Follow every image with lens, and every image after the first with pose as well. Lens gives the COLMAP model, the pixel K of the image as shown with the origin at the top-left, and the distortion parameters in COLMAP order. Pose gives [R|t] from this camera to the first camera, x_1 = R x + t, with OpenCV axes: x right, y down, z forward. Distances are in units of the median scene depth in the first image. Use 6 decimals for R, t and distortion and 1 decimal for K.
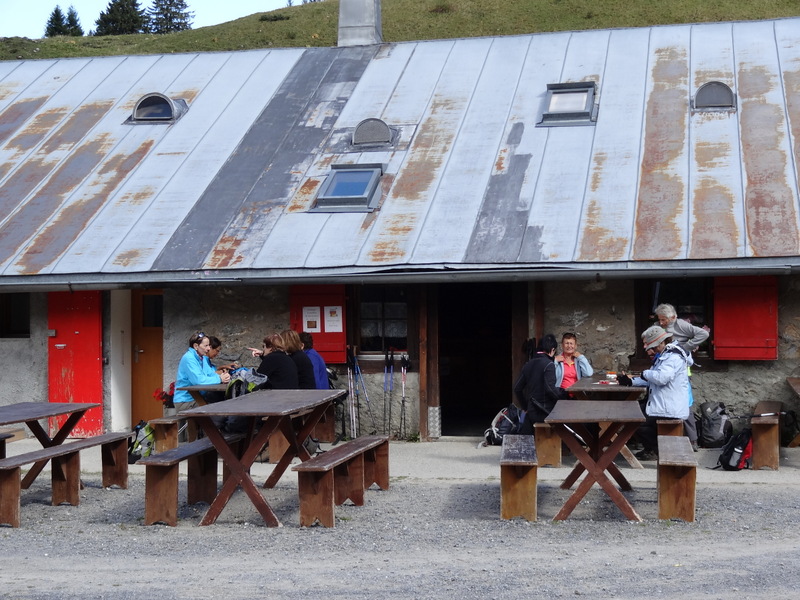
lens RADIAL K [[1450.6, 0, 401.7], [0, 1450.6, 305.8], [0, 0, 1]] dist [0.040172, 0.000000]
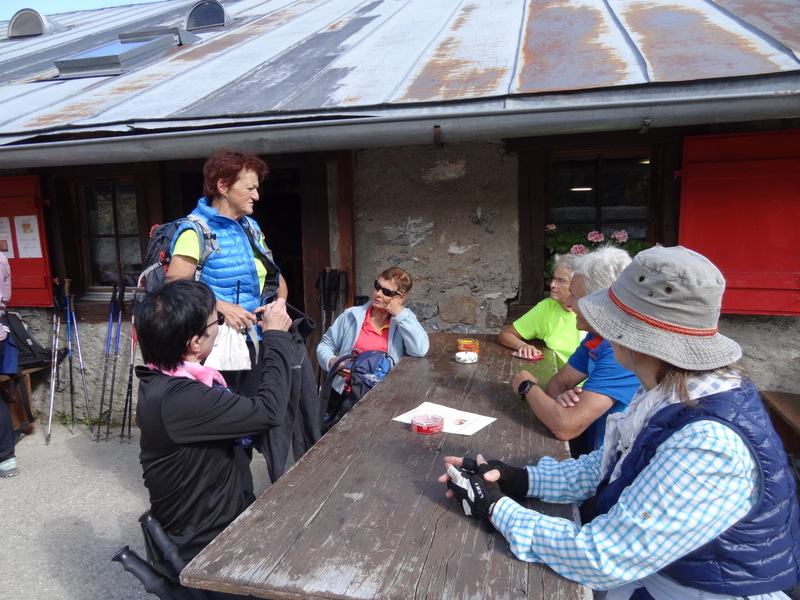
lens RADIAL K [[560.1, 0, 399.4], [0, 560.1, 299.9], [0, 0, 1]] dist [-0.003680, 0.008699]
pose [[0.999434, -0.004994, -0.033278, 0.123337], [0.008919, 0.992868, 0.118884, 0.009187], [0.032447, -0.119113, 0.992350, 0.789523]]
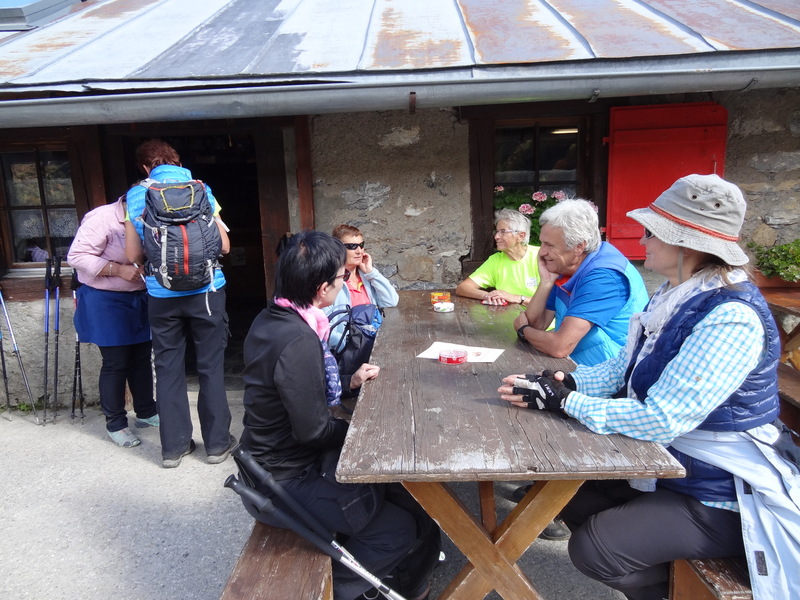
lens RADIAL K [[560.1, 0, 400.0], [0, 560.1, 298.7], [0, 0, 1]] dist [-0.003680, 0.008699]
pose [[0.983816, -0.056637, 0.169996, 0.092274], [0.028432, 0.986054, 0.163976, 0.013048], [-0.176912, -0.156489, 0.971706, 0.778489]]
